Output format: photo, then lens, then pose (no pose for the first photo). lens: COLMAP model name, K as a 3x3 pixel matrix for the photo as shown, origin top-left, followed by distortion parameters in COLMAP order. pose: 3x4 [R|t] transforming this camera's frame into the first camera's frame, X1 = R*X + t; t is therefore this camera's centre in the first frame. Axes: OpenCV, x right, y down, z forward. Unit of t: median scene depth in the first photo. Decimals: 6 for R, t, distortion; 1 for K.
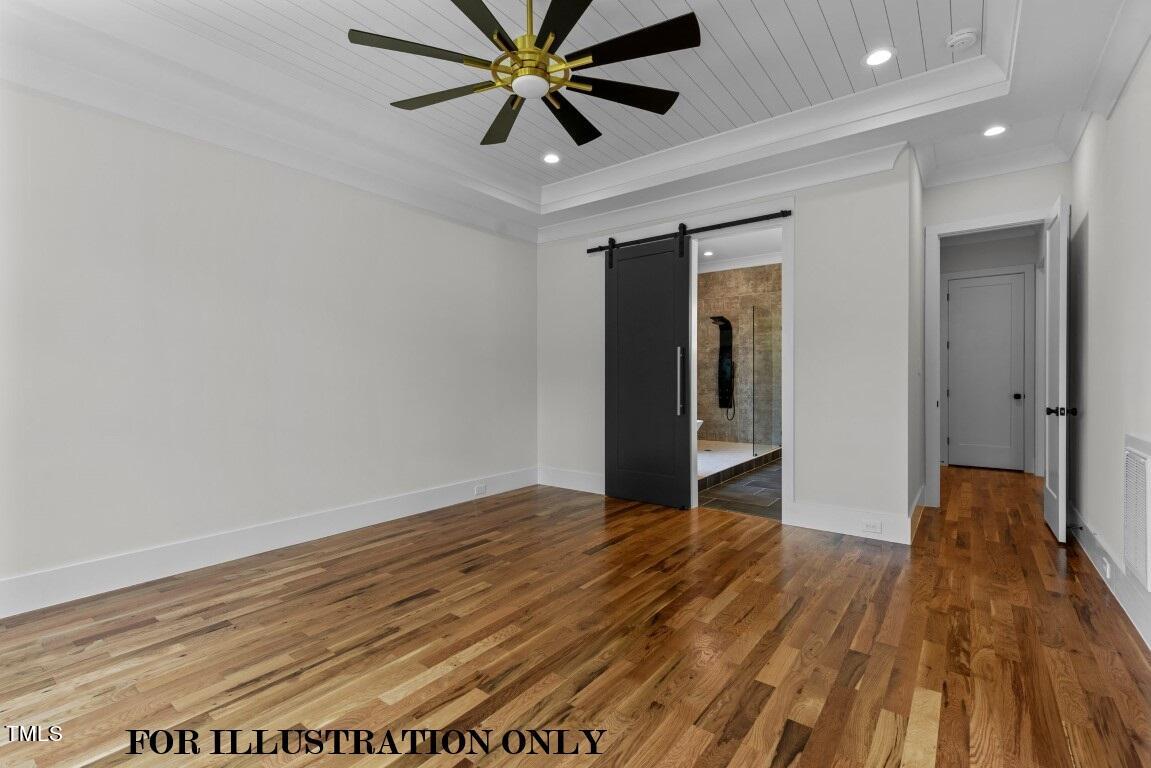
lens RADIAL K [[517.4, 0, 577.8], [0, 517.4, 383.4], [0, 0, 1]] dist [0.004666, 0.000113]
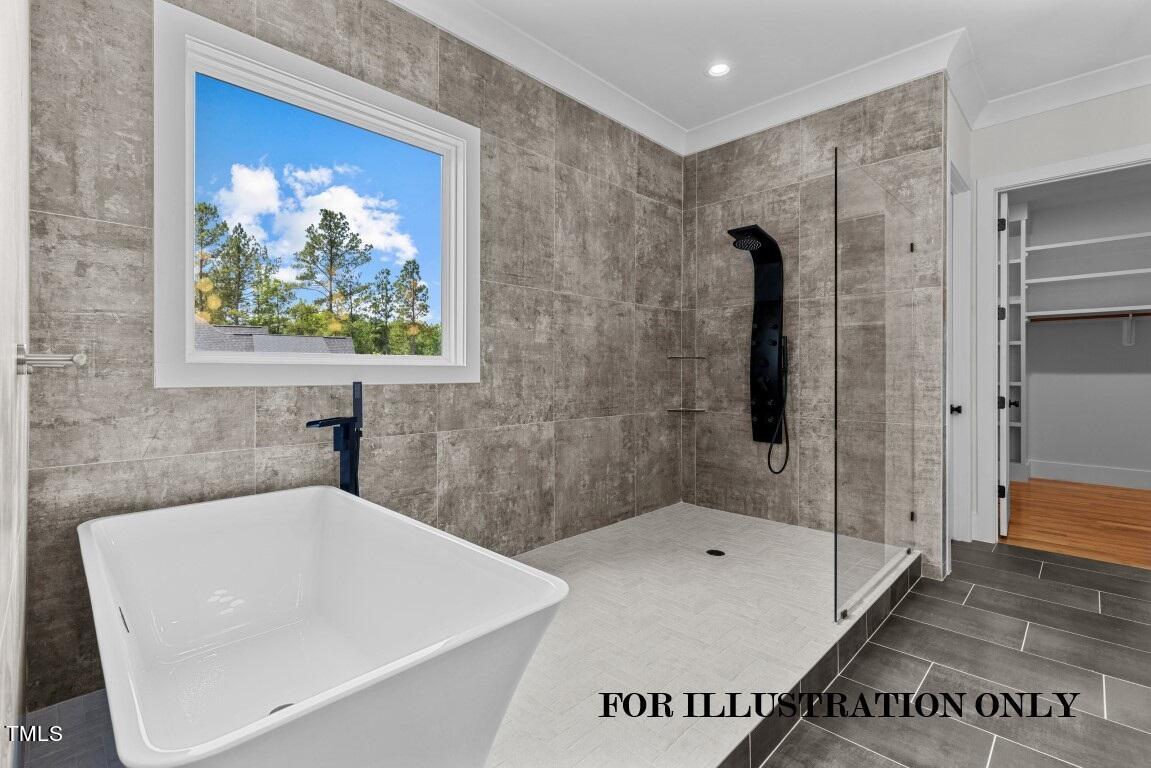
lens RADIAL K [[517.4, 0, 572.2], [0, 517.4, 378.2], [0, 0, 1]] dist [0.004666, 0.000113]
pose [[0.990334, 0.002751, -0.138679, 0.184448], [-0.003272, 0.999988, -0.003526, -0.004820], [0.138667, 0.003945, 0.990331, 0.548564]]
